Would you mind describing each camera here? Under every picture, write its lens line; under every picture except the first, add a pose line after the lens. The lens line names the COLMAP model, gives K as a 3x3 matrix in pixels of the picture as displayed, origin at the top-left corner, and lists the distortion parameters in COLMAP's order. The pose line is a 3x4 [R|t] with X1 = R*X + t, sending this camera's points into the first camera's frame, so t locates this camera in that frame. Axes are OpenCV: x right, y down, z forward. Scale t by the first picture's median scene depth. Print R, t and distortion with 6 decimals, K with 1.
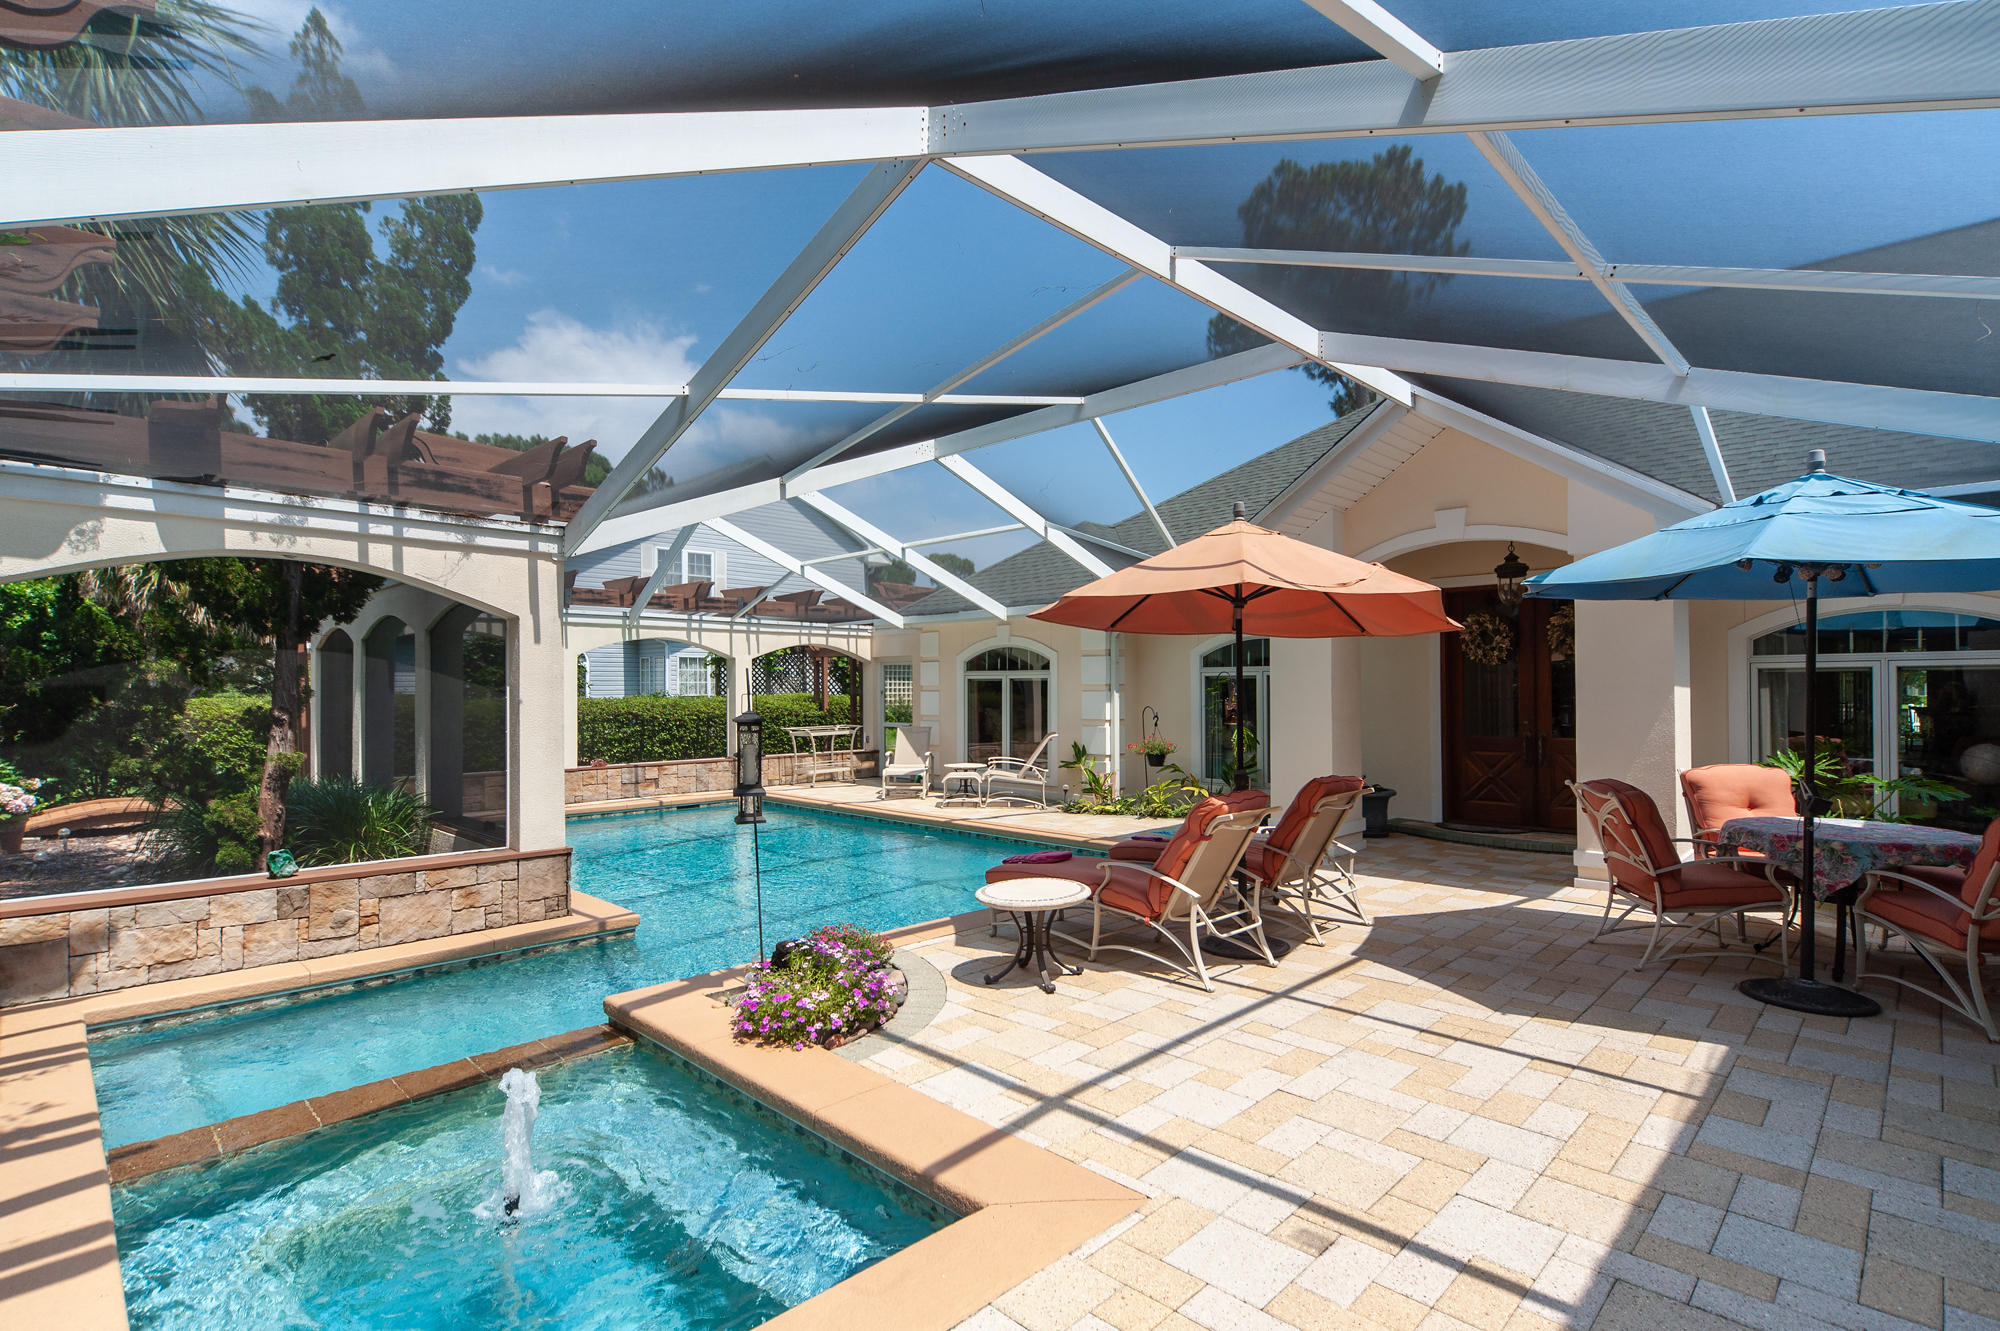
lens RADIAL K [[949.9, 0, 1003.6], [0, 949.9, 678.2], [0, 0, 1]] dist [0.008214, -0.001774]
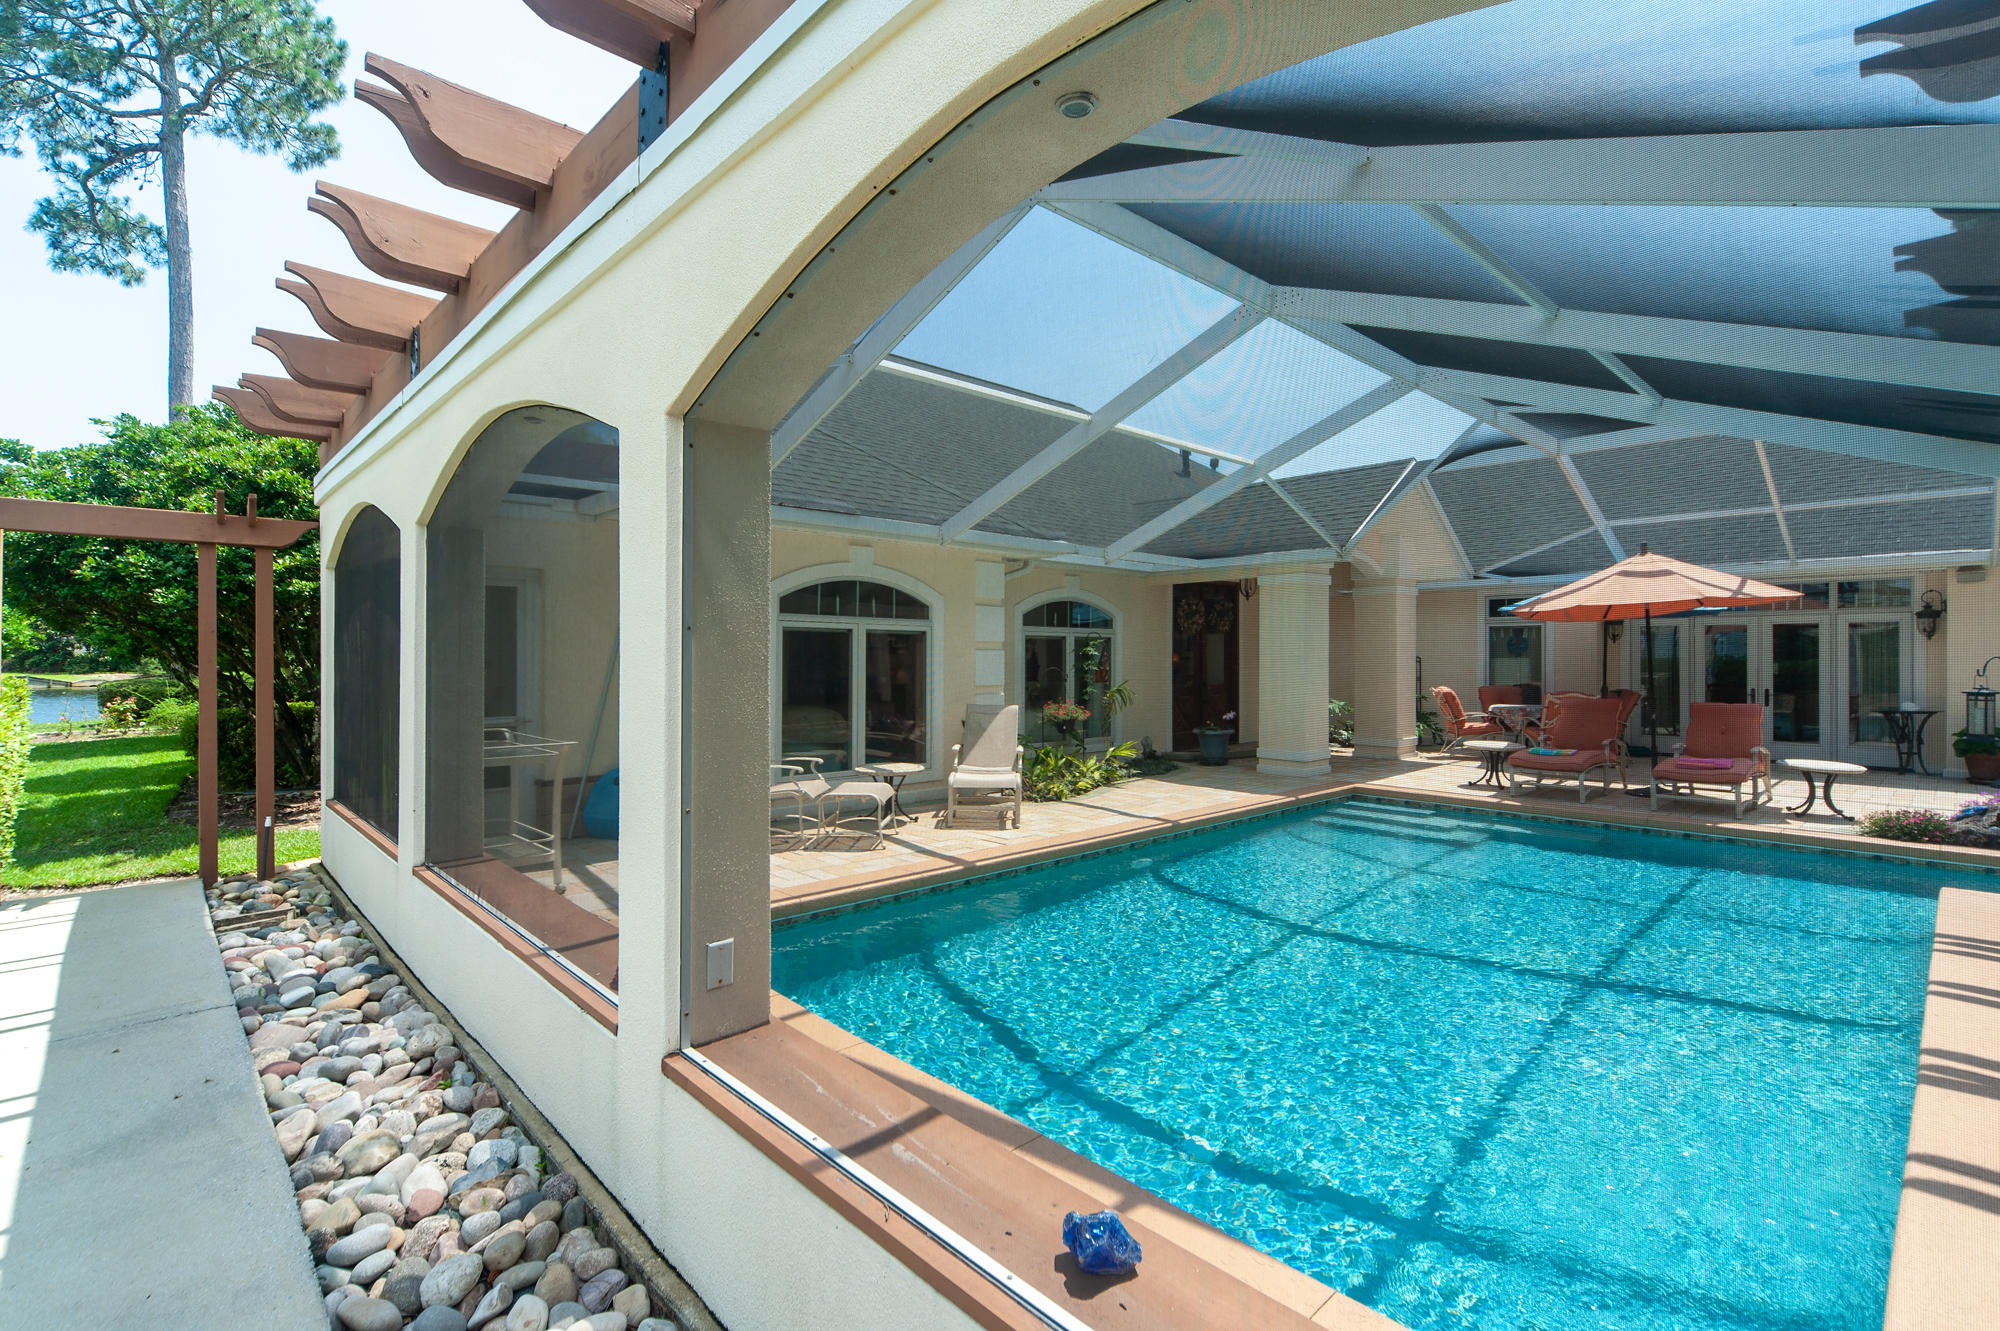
lens RADIAL K [[908.4, 0, 994.3], [0, 908.4, 647.8], [0, 0, 1]] dist [0.001117, 0.000157]
pose [[0.057580, 0.006961, 0.998317, -0.698189], [-0.010138, 0.999928, -0.006387, 0.018336], [-0.998289, -0.009754, 0.057647, 1.006457]]
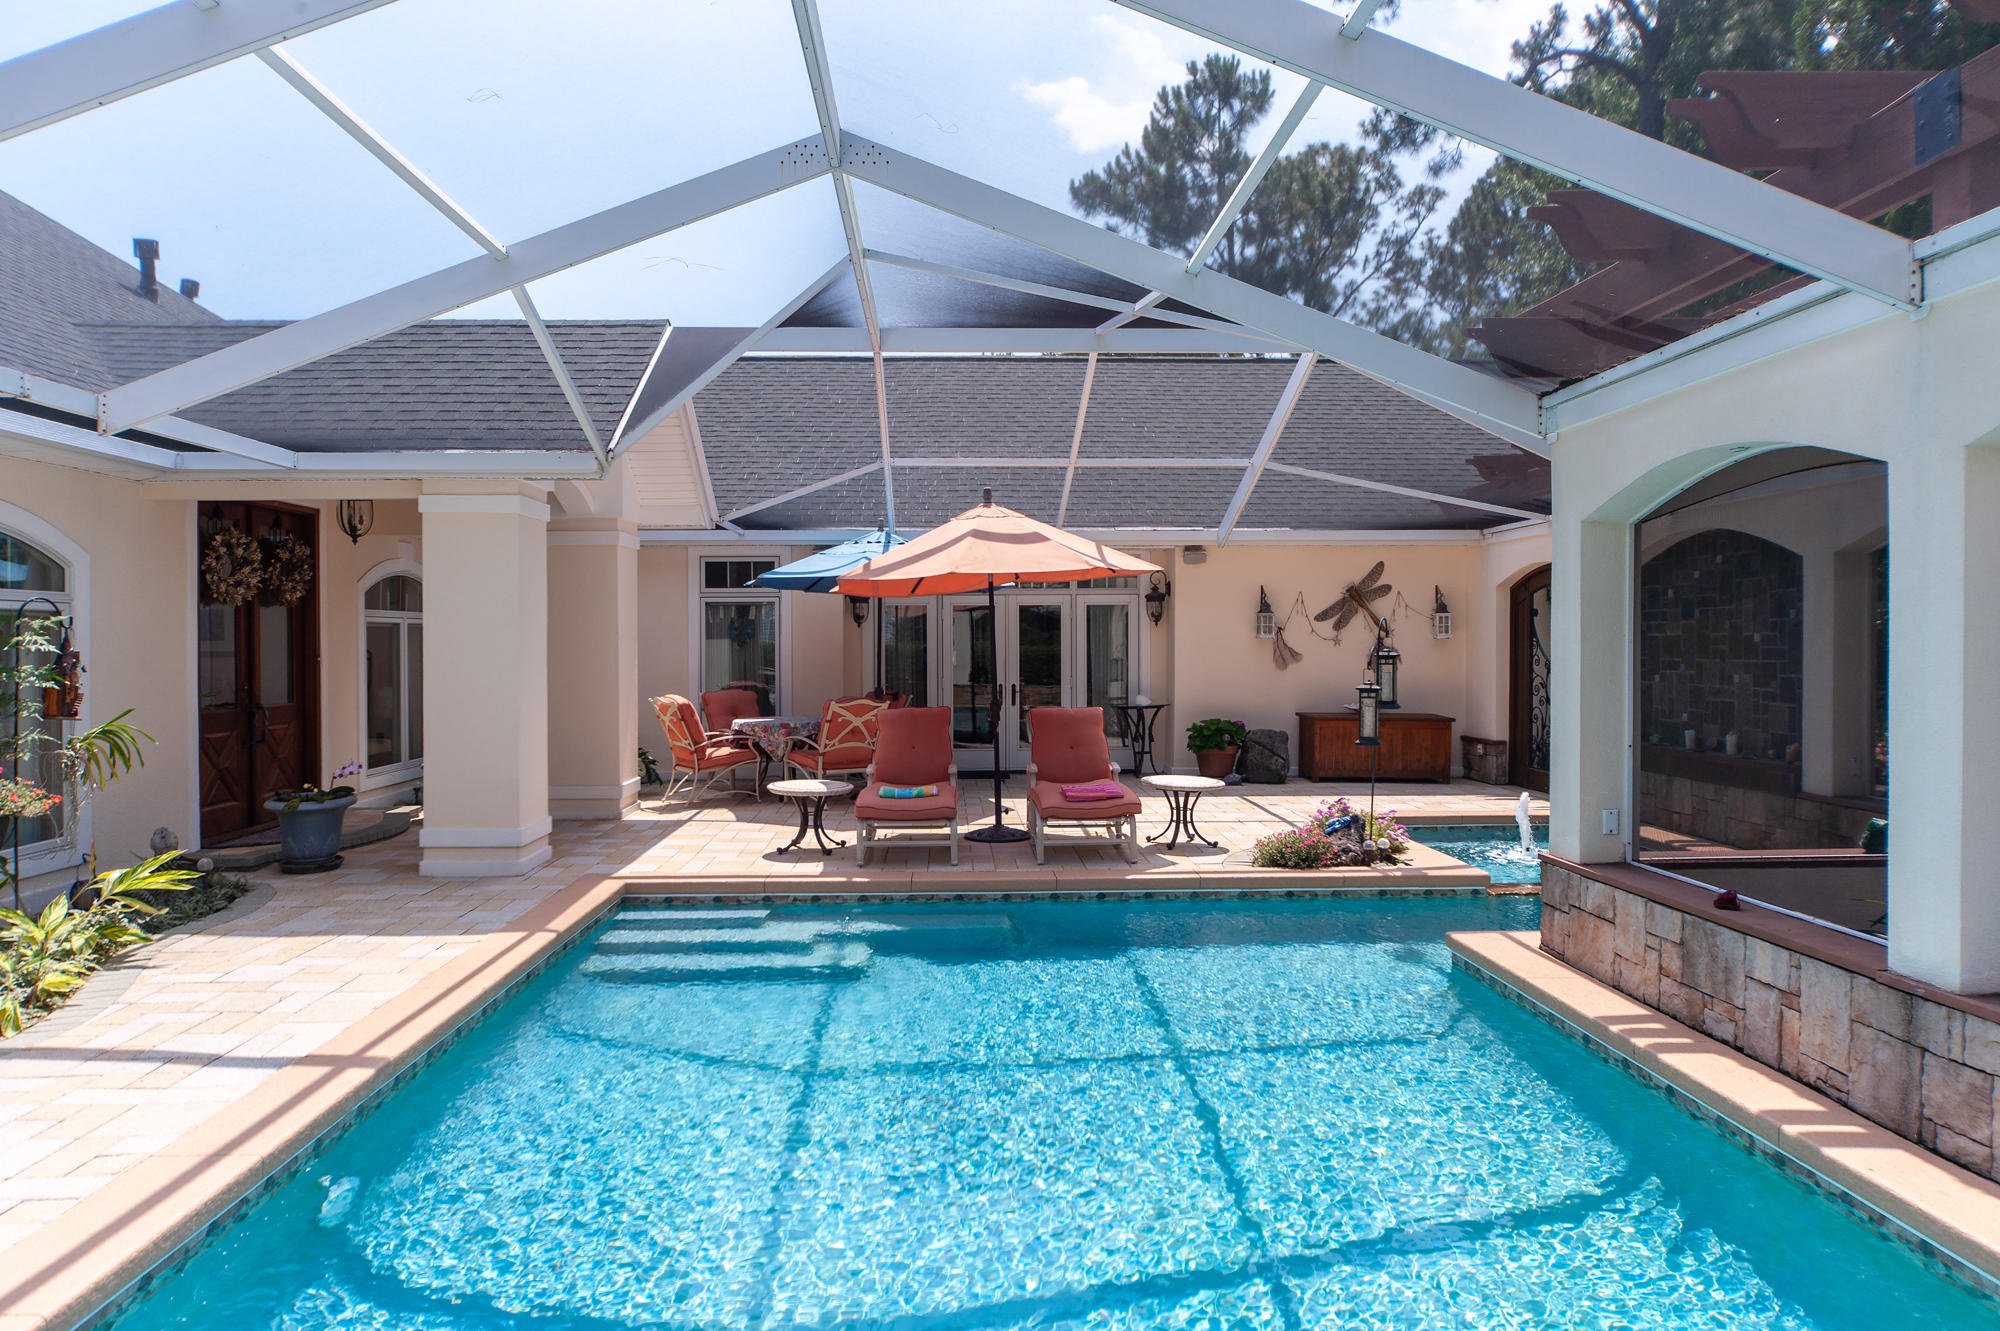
lens RADIAL K [[1296.4, 0, 979.1], [0, 1296.4, 651.5], [0, 0, 1]] dist [0.001478, -0.003378]
pose [[-0.709656, -0.005556, 0.704527, -0.444826], [-0.003697, 0.999985, 0.004161, 0.014468], [-0.704539, 0.000349, -0.709665, 1.068286]]
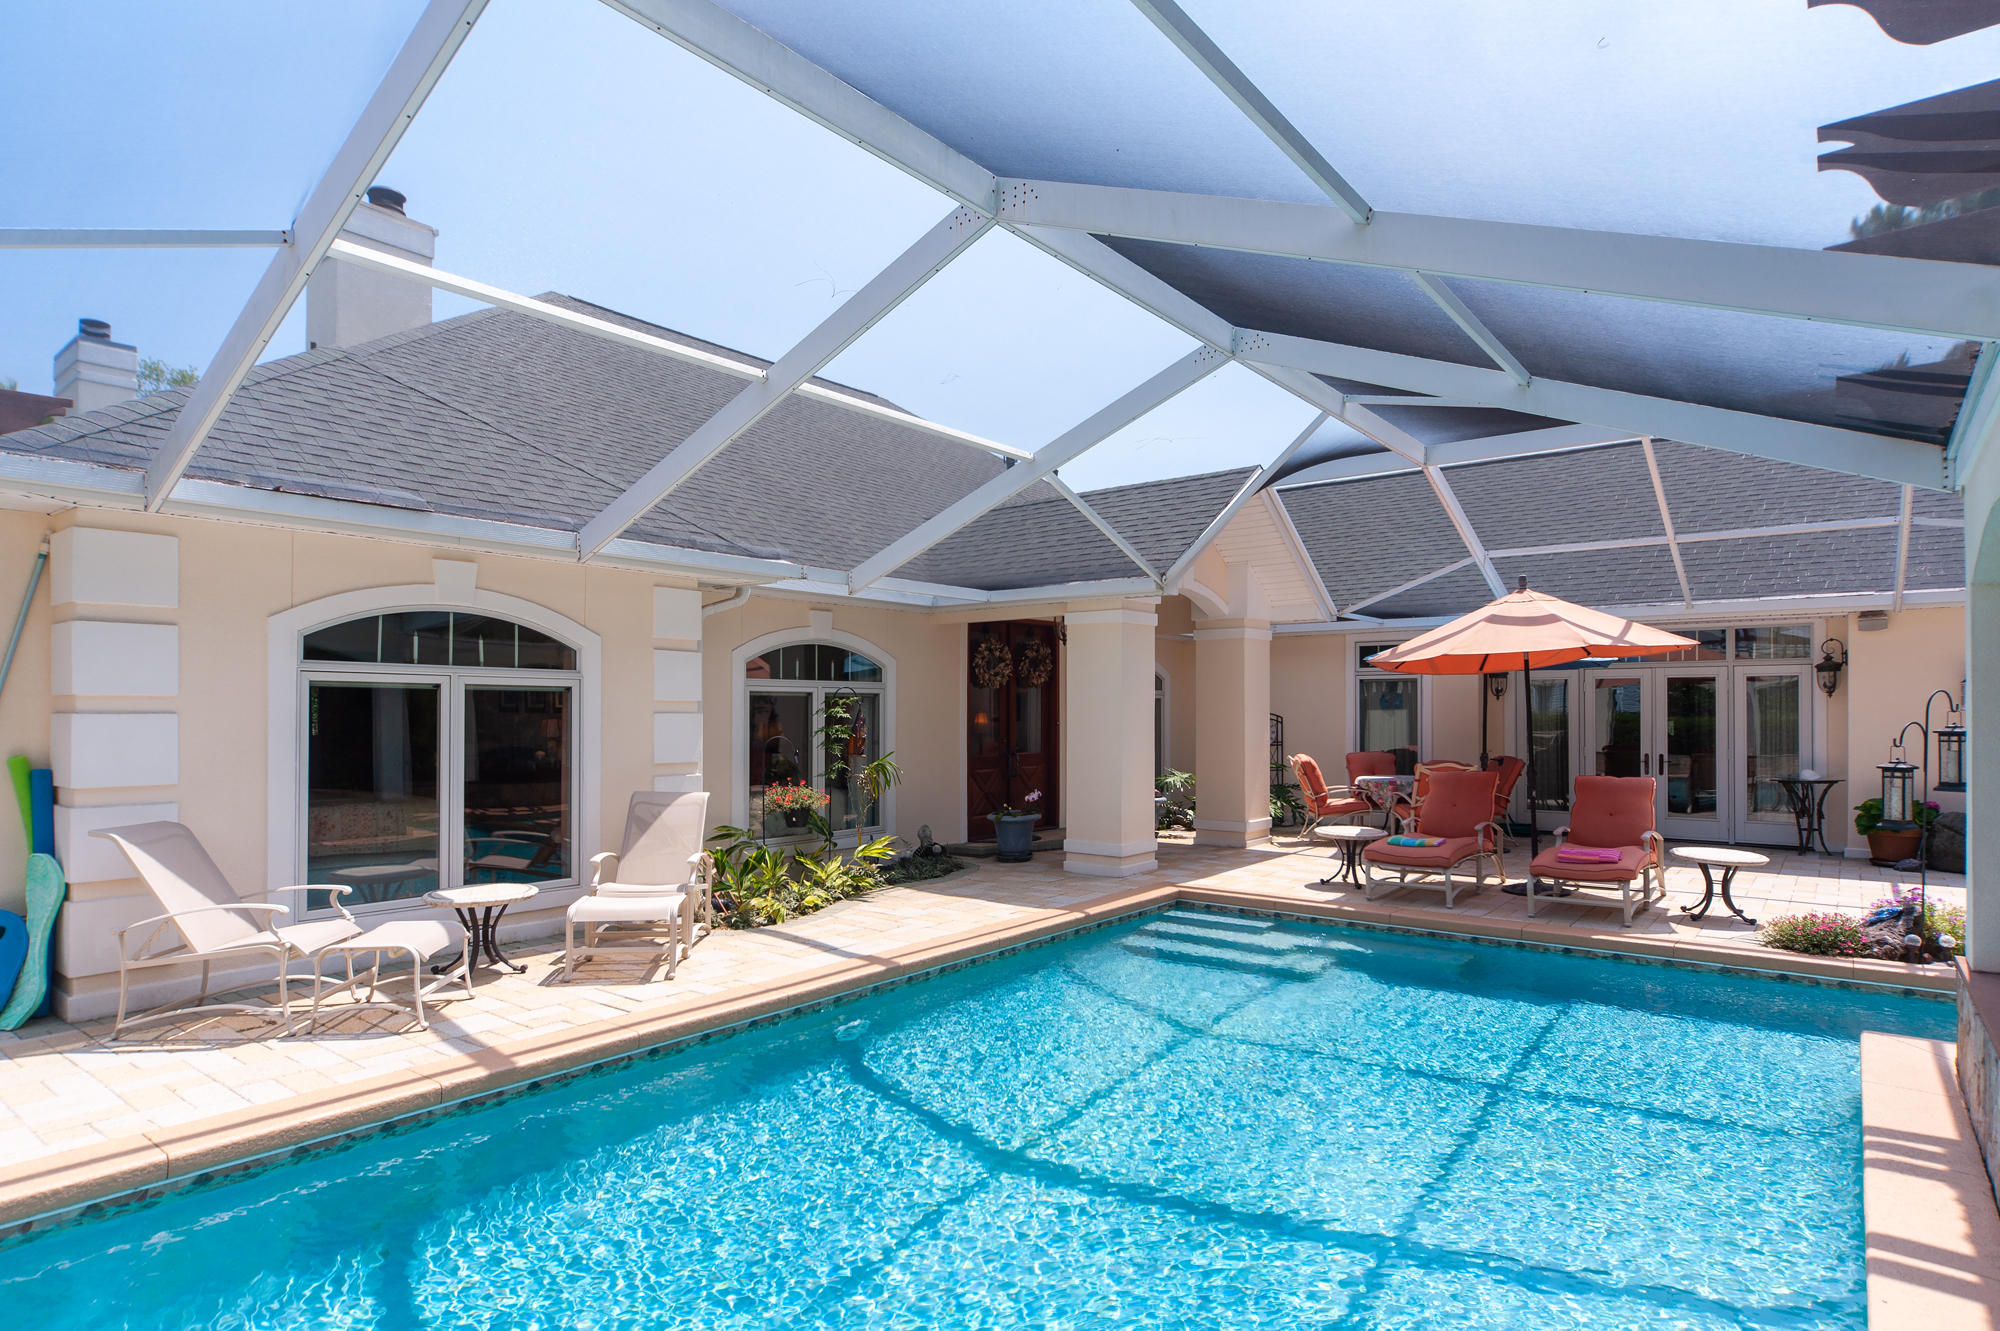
lens RADIAL K [[1079.5, 0, 1003.2], [0, 1079.5, 700.0], [0, 0, 1]] dist [0.002052, -0.003011]
pose [[-0.096808, 0.007253, 0.995277, -0.588499], [-0.008023, 0.999935, -0.008068, 0.011045], [-0.995271, -0.008766, -0.096744, 0.920008]]
